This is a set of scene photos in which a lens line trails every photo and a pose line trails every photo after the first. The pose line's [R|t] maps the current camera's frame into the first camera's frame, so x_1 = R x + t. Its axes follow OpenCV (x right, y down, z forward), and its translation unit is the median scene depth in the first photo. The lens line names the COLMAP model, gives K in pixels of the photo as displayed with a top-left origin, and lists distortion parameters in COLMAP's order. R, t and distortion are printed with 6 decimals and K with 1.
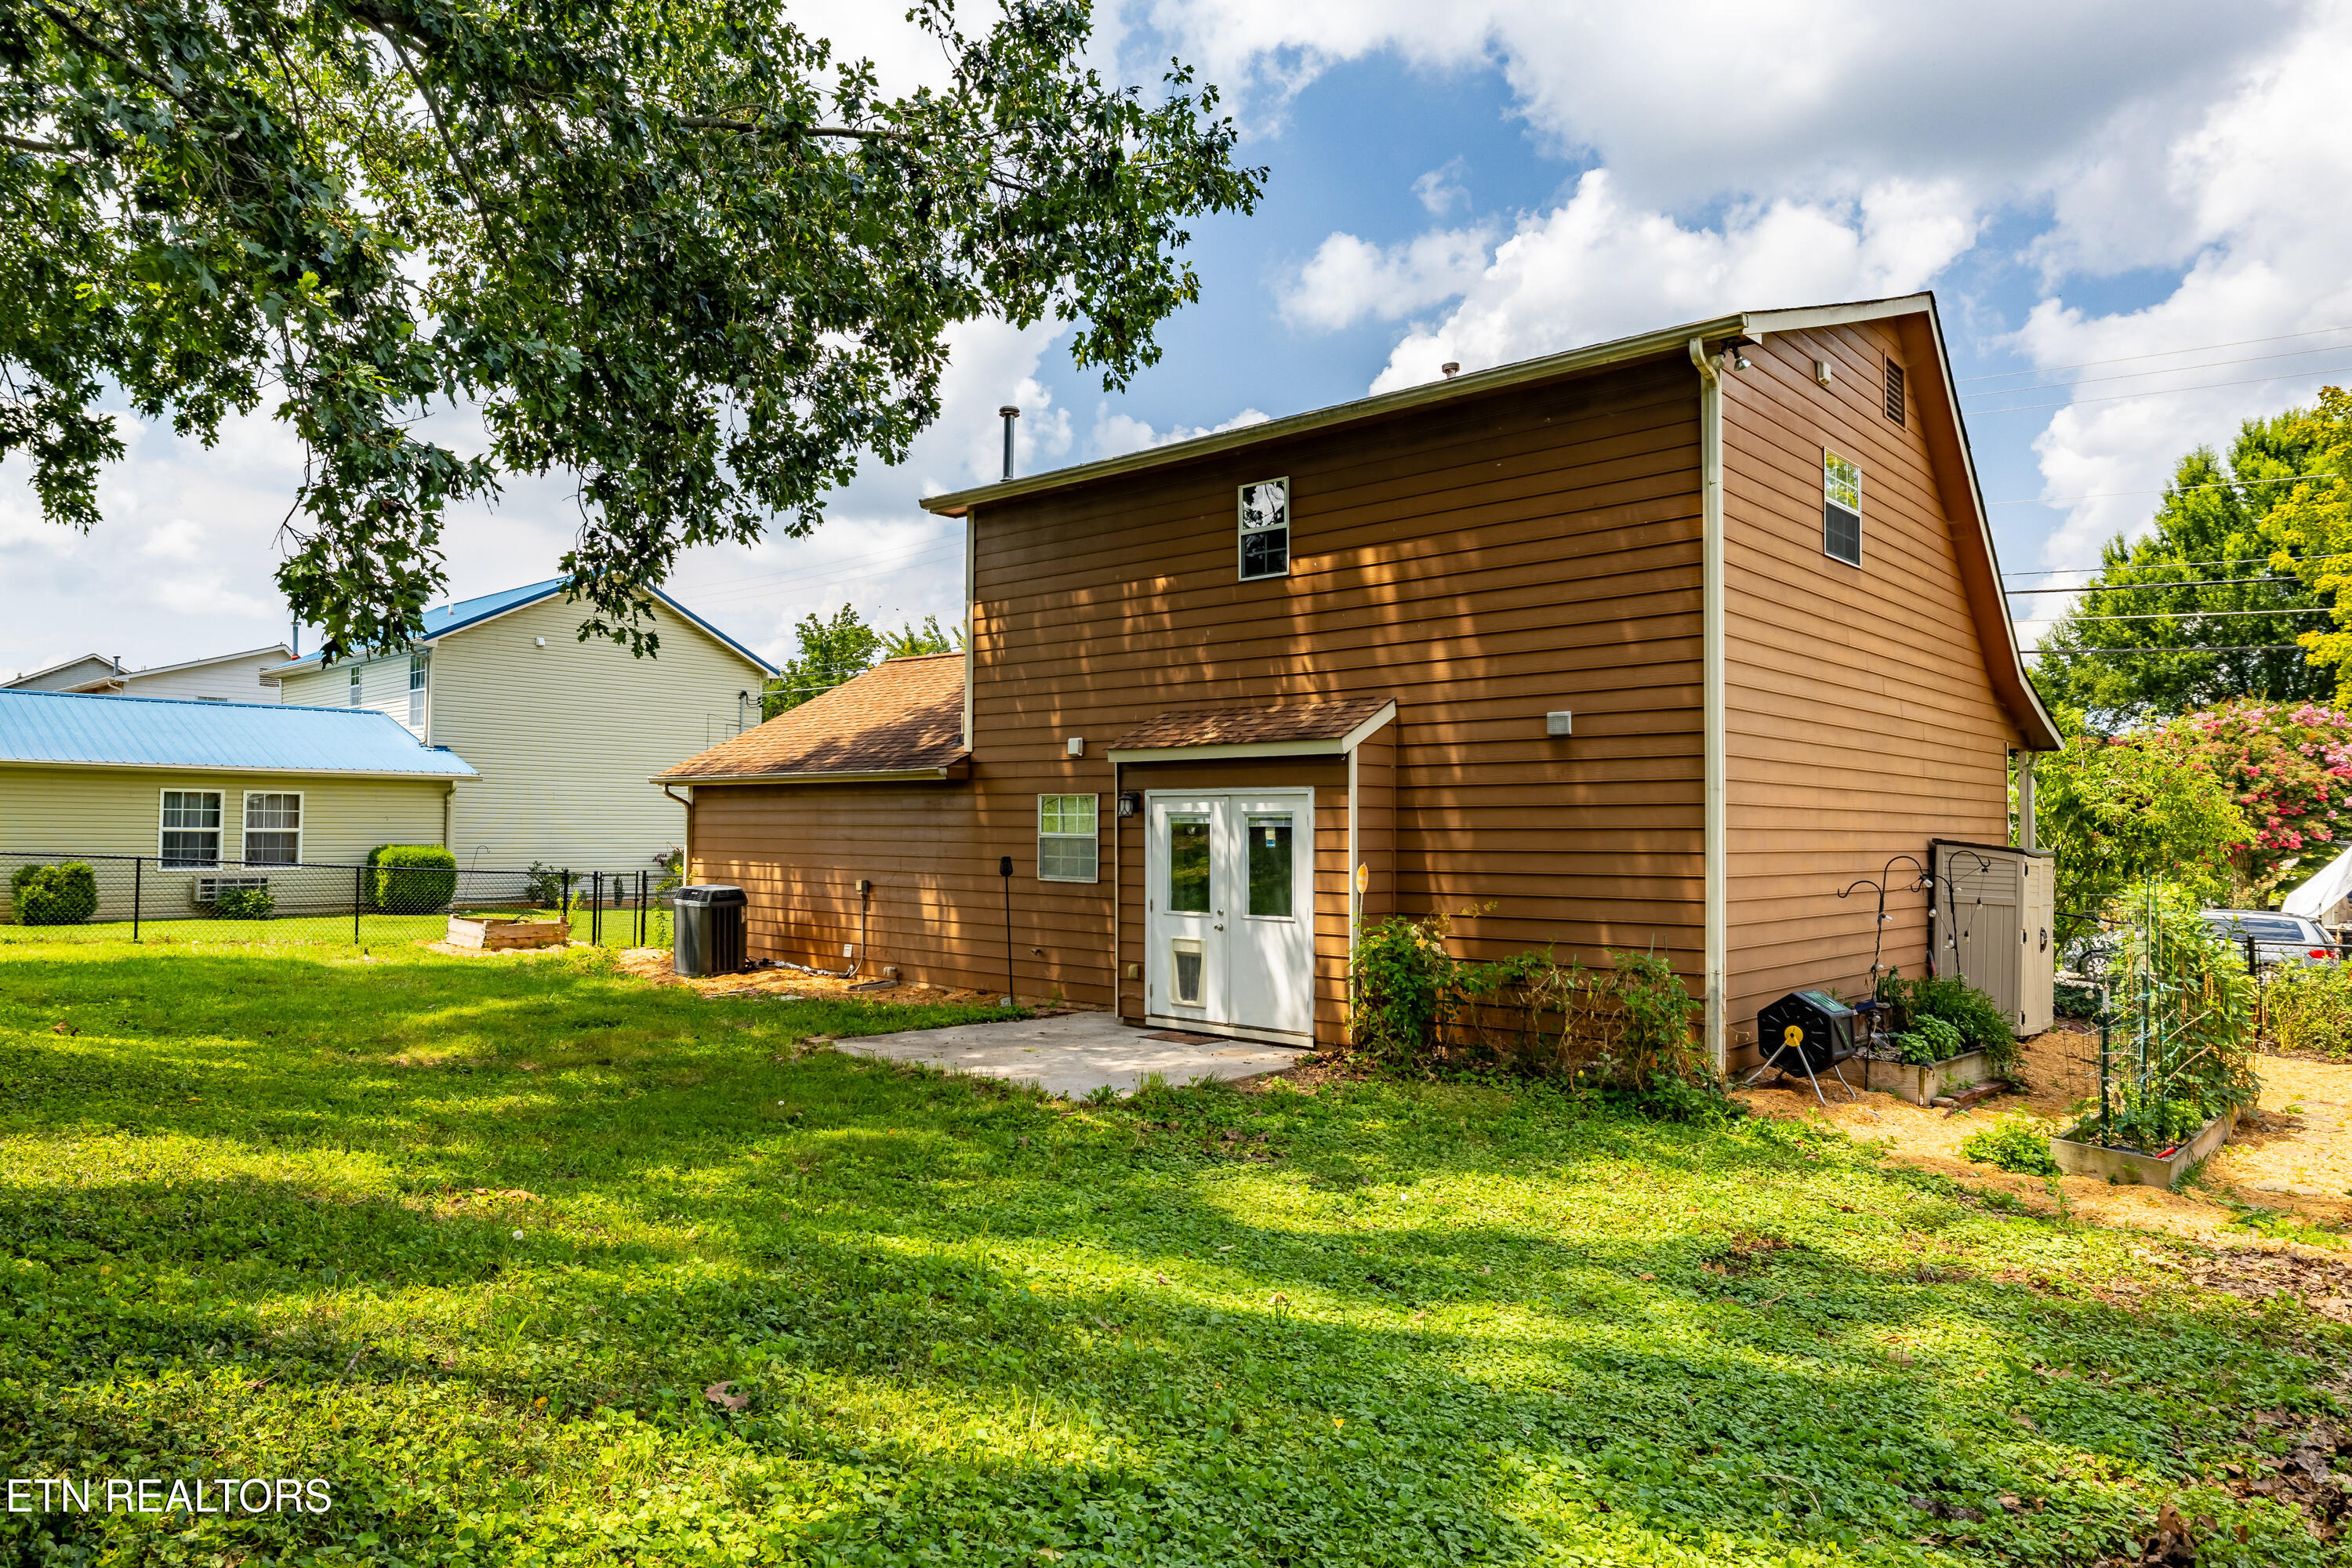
lens RADIAL K [[1456.0, 0, 1177.8], [0, 1456.0, 777.5], [0, 0, 1]] dist [-0.002818, -0.000305]
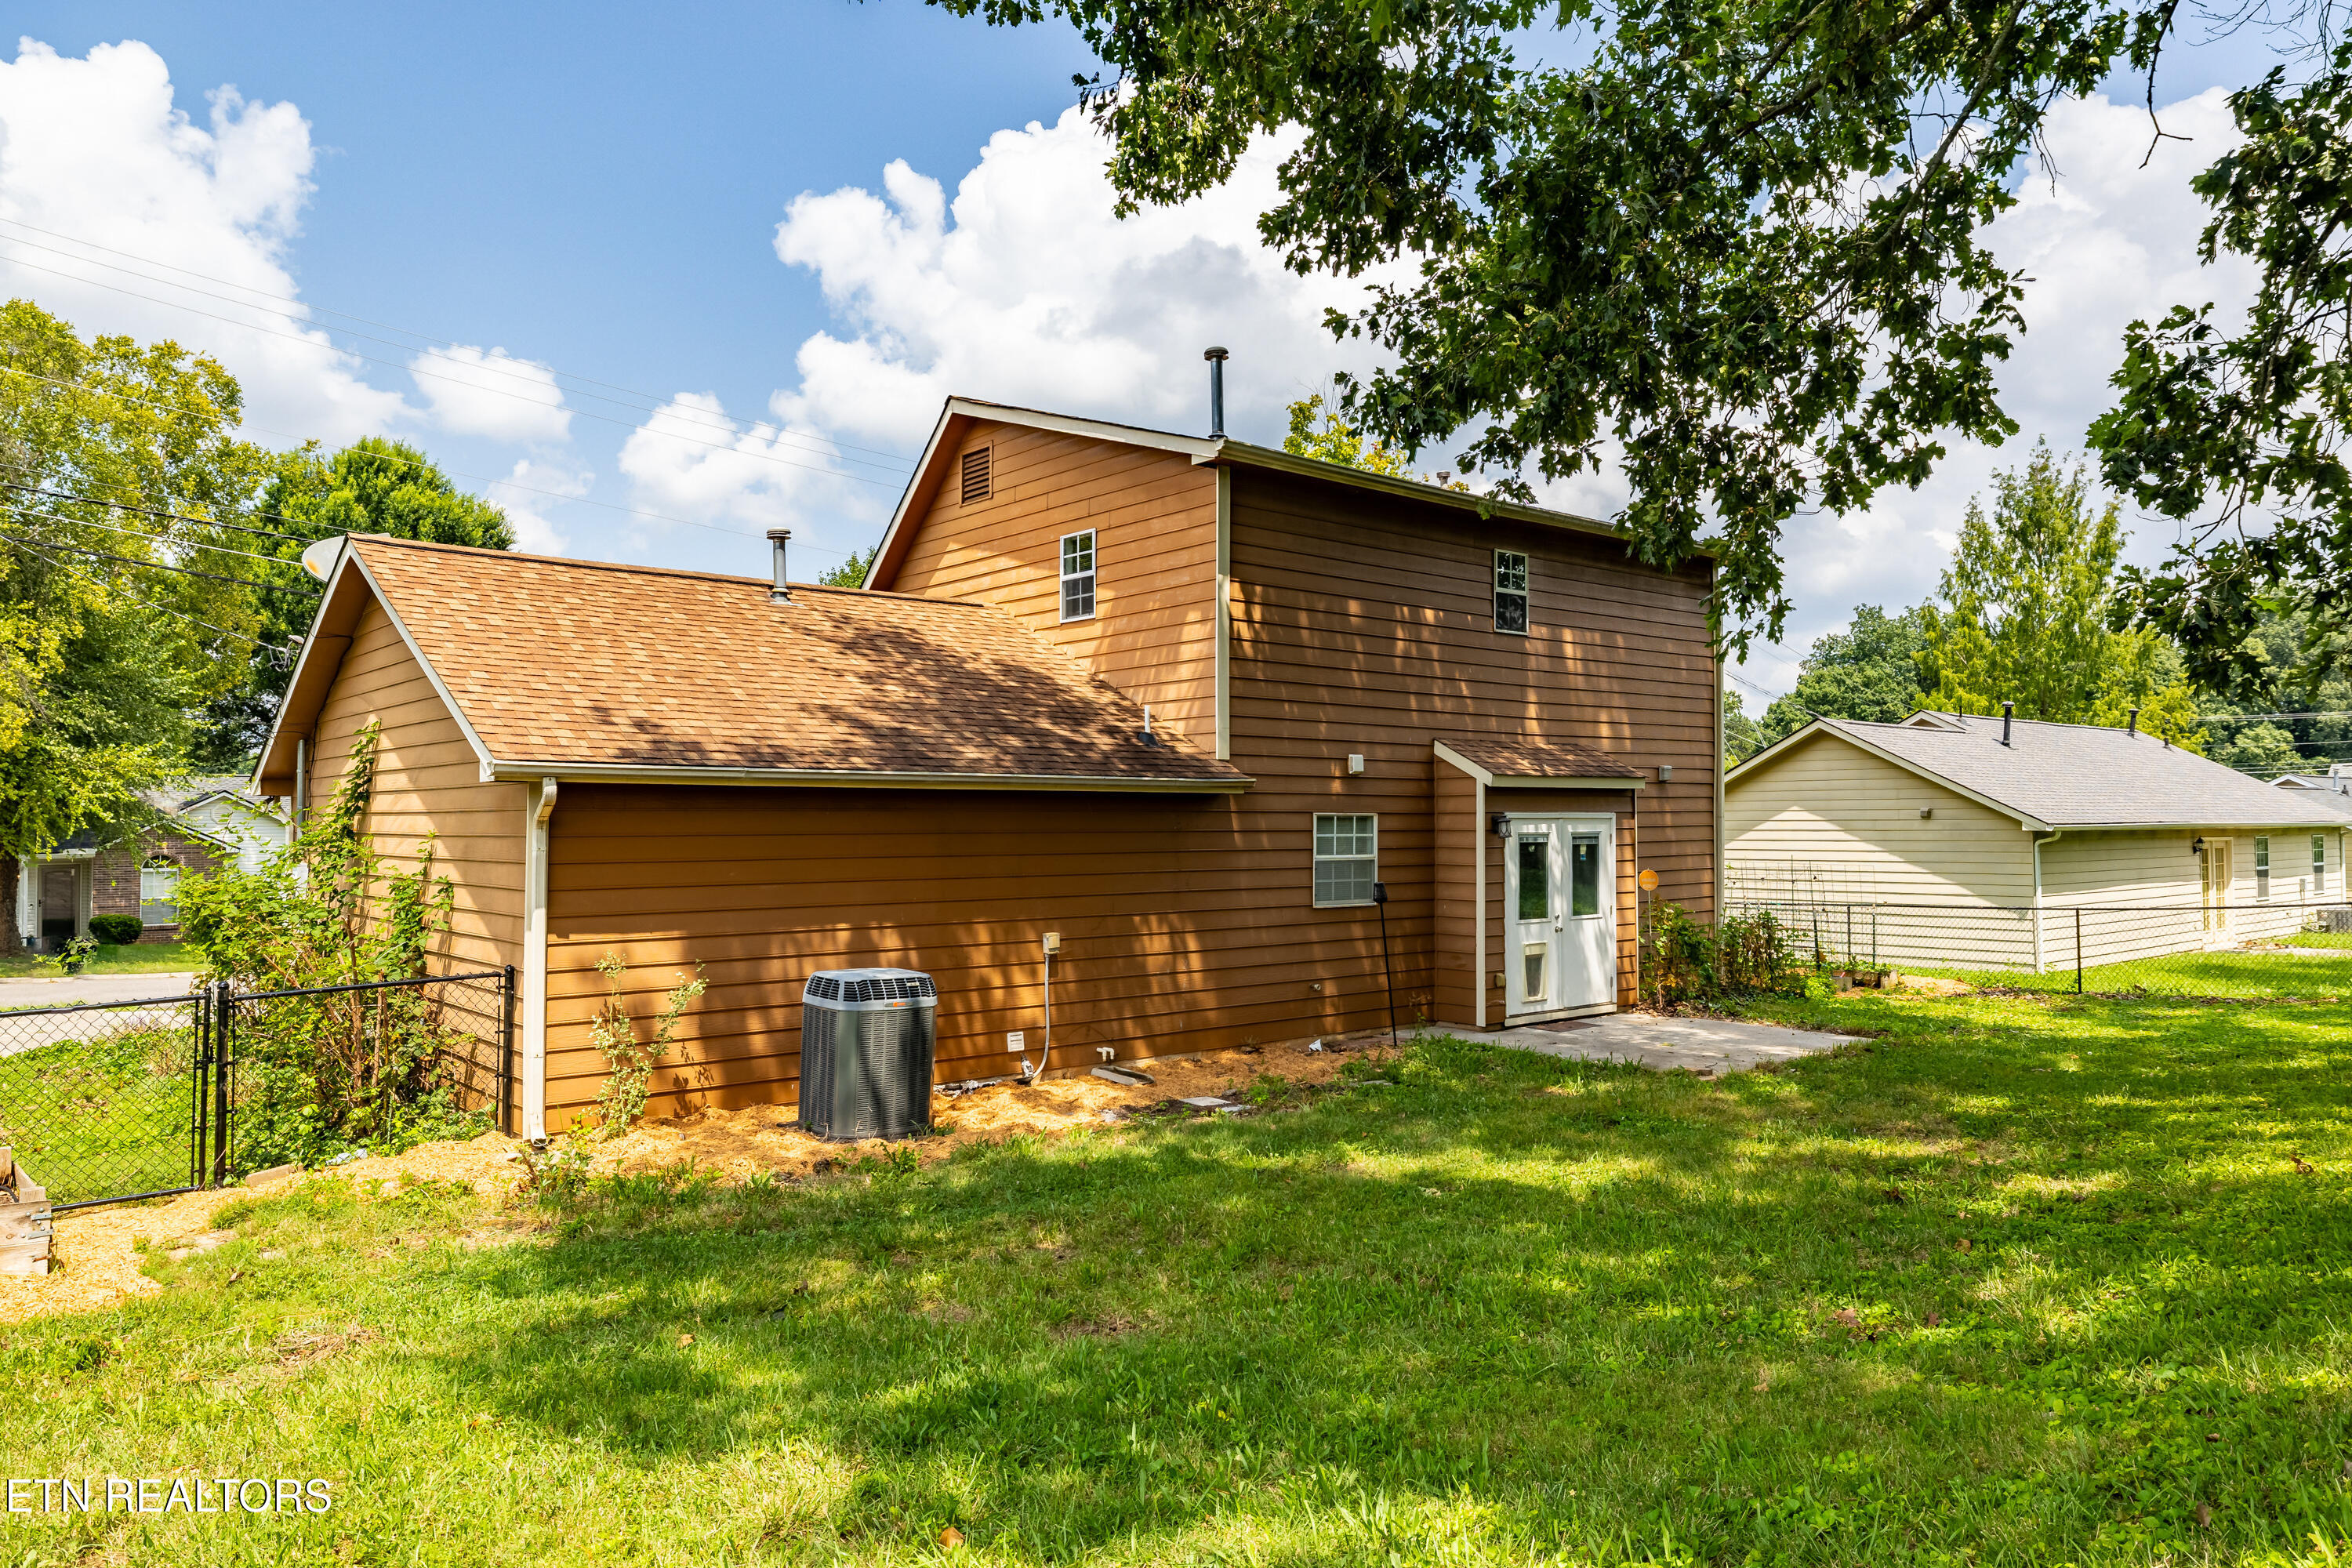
lens RADIAL K [[1522.4, 0, 1179.4], [0, 1522.4, 800.0], [0, 0, 1]] dist [0.035548, 0.000357]
pose [[0.132266, 0.018213, 0.991047, -1.222652], [-0.020775, 0.999662, -0.015598, 0.023330], [-0.990996, -0.018526, 0.132600, 1.119045]]
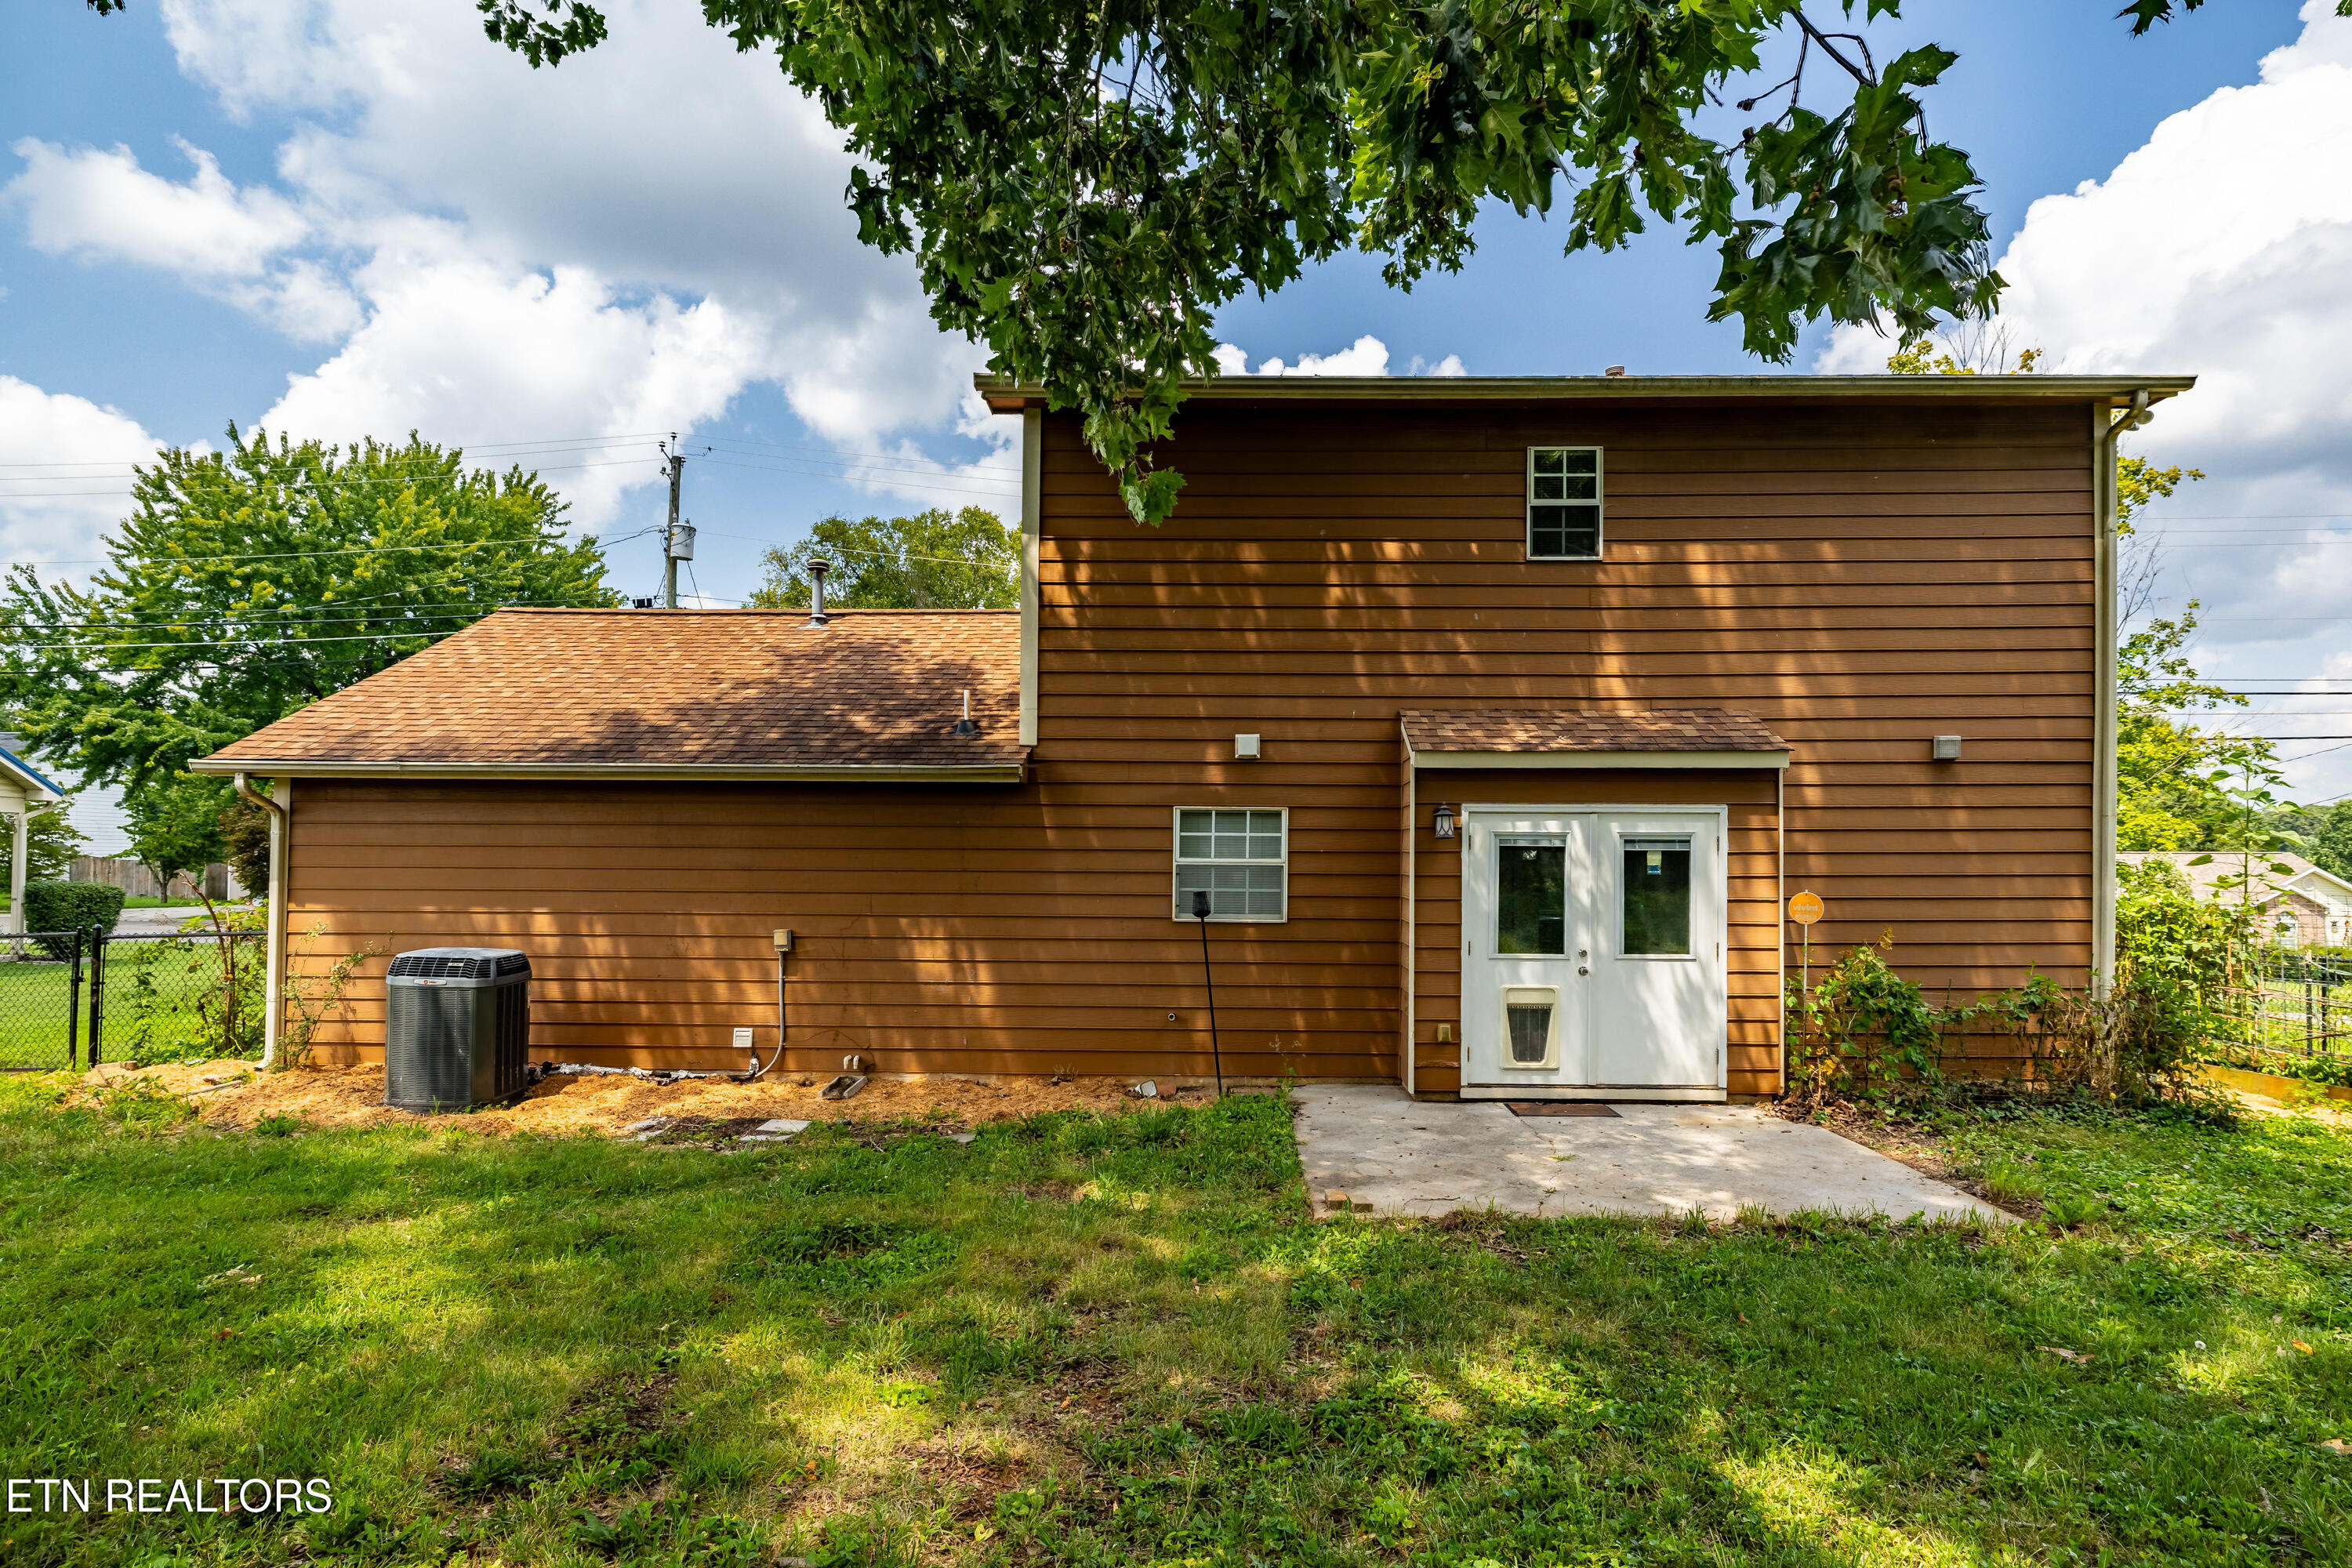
lens RADIAL K [[1212.3, 0, 1109.9], [0, 1212.3, 821.1], [0, 0, 1]] dist [-0.006870, 0.004037]
pose [[0.756383, 0.011769, 0.654024, -0.617763], [-0.022432, 0.999717, 0.007953, 0.017271], [-0.653745, -0.020687, 0.756432, 0.640775]]
